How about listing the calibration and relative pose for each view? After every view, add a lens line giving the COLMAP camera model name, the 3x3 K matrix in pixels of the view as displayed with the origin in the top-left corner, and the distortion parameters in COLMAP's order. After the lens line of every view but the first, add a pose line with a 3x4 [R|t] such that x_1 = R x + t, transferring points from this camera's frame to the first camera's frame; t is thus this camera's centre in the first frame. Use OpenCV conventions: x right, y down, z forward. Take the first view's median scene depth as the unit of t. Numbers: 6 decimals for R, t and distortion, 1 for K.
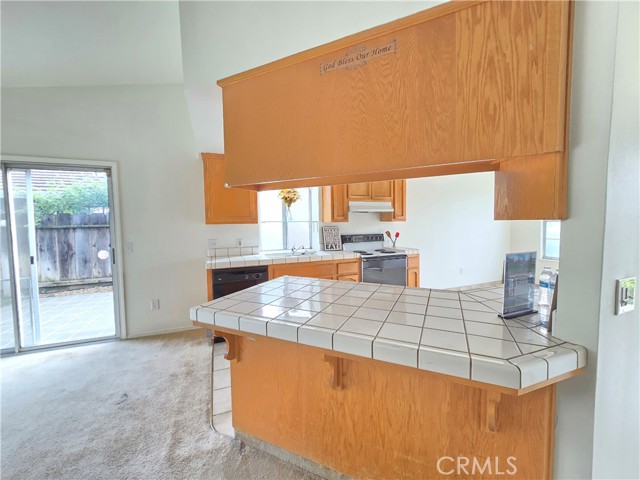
lens RADIAL K [[262.4, 0, 321.2], [0, 262.4, 236.4], [0, 0, 1]] dist [-0.004738, 0.002400]
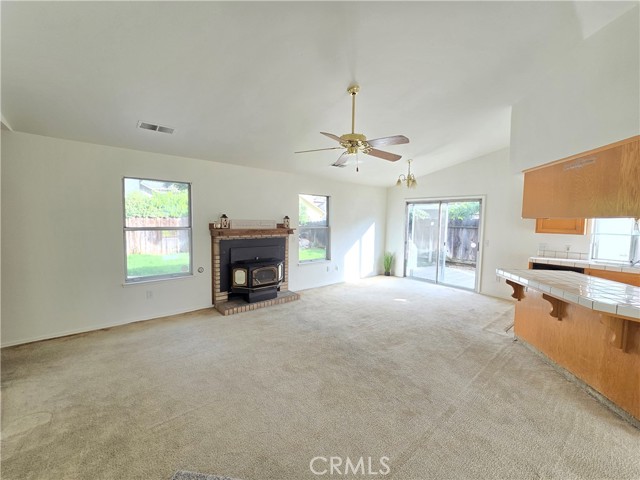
lens RADIAL K [[262.4, 0, 320.1], [0, 262.4, 234.2], [0, 0, 1]] dist [-0.004738, 0.002400]
pose [[0.309190, 0.075881, -0.947968, 1.084207], [-0.076664, 0.995556, 0.054685, -0.048306], [0.947905, 0.055767, 0.313634, -1.142710]]
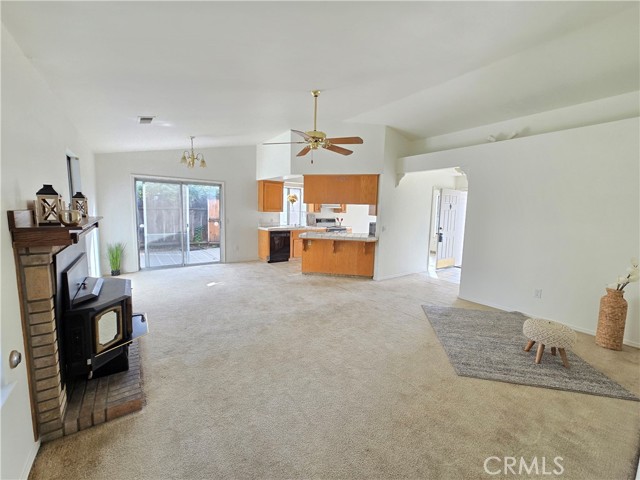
lens RADIAL K [[262.4, 0, 322.9], [0, 262.4, 239.1], [0, 0, 1]] dist [-0.004738, 0.002400]
pose [[0.967552, 0.010766, 0.252442, -0.935804], [-0.026258, 0.997966, 0.058082, 0.079647], [-0.251303, -0.062826, 0.965867, -2.415287]]
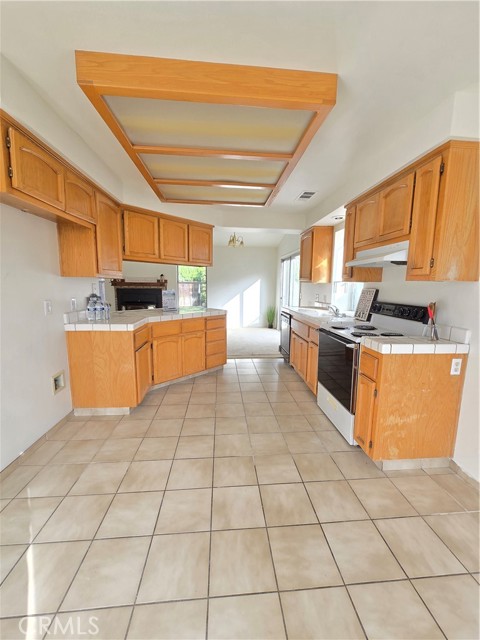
lens RADIAL K [[262.4, 0, 246.4], [0, 262.4, 320.1], [0, 0, 1]] dist [-0.004738, 0.002400]
pose [[-0.284620, 0.139532, -0.948431, 1.988848], [-0.063237, 0.984463, 0.163810, -0.111317], [0.956552, 0.106600, -0.271374, 2.085547]]
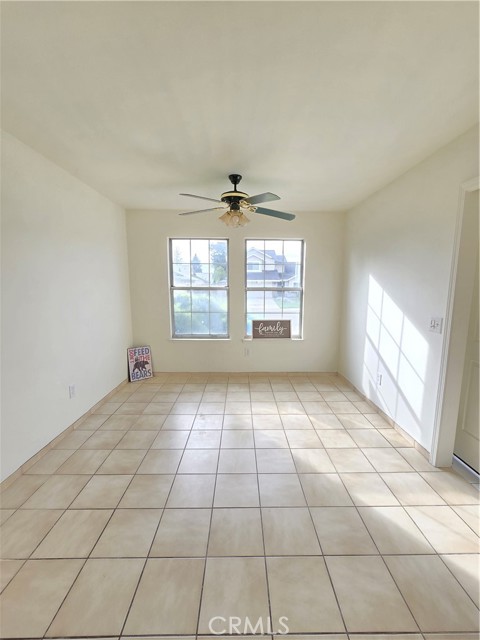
lens RADIAL K [[262.4, 0, 242.5], [0, 262.4, 318.4], [0, 0, 1]] dist [-0.004738, 0.002400]
pose [[0.365353, -0.100821, 0.925393, 0.654485], [0.036995, 0.994905, 0.093788, -0.108765], [-0.930134, -0.000031, 0.367221, 1.600559]]
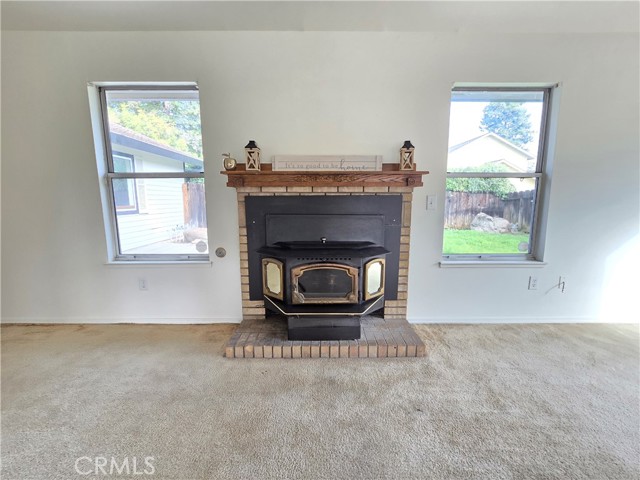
lens RADIAL K [[262.4, 0, 322.2], [0, 262.4, 233.7], [0, 0, 1]] dist [-0.004738, 0.002400]
pose [[-0.361392, 0.141582, -0.921602, -0.604409], [-0.046717, 0.984414, 0.169551, 0.171368], [0.931243, 0.104329, -0.349145, -0.466921]]
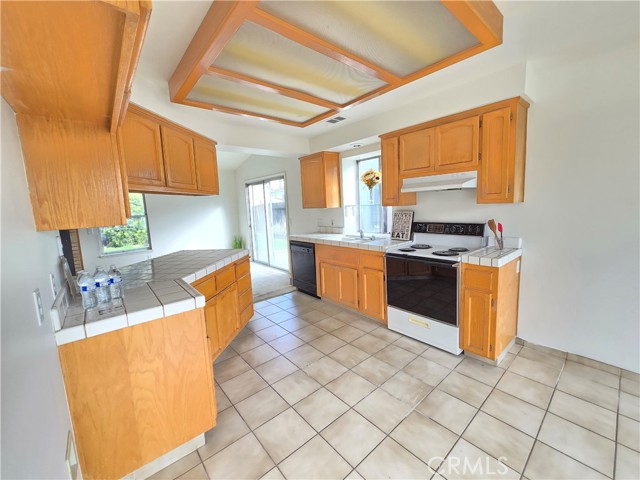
lens RADIAL K [[262.4, 0, 323.9], [0, 262.4, 234.7], [0, 0, 1]] dist [-0.004738, 0.002400]
pose [[0.323949, 0.108980, -0.939777, 1.733435], [-0.013256, 0.993769, 0.110672, -0.119118], [0.945982, -0.023395, 0.323375, 1.189158]]
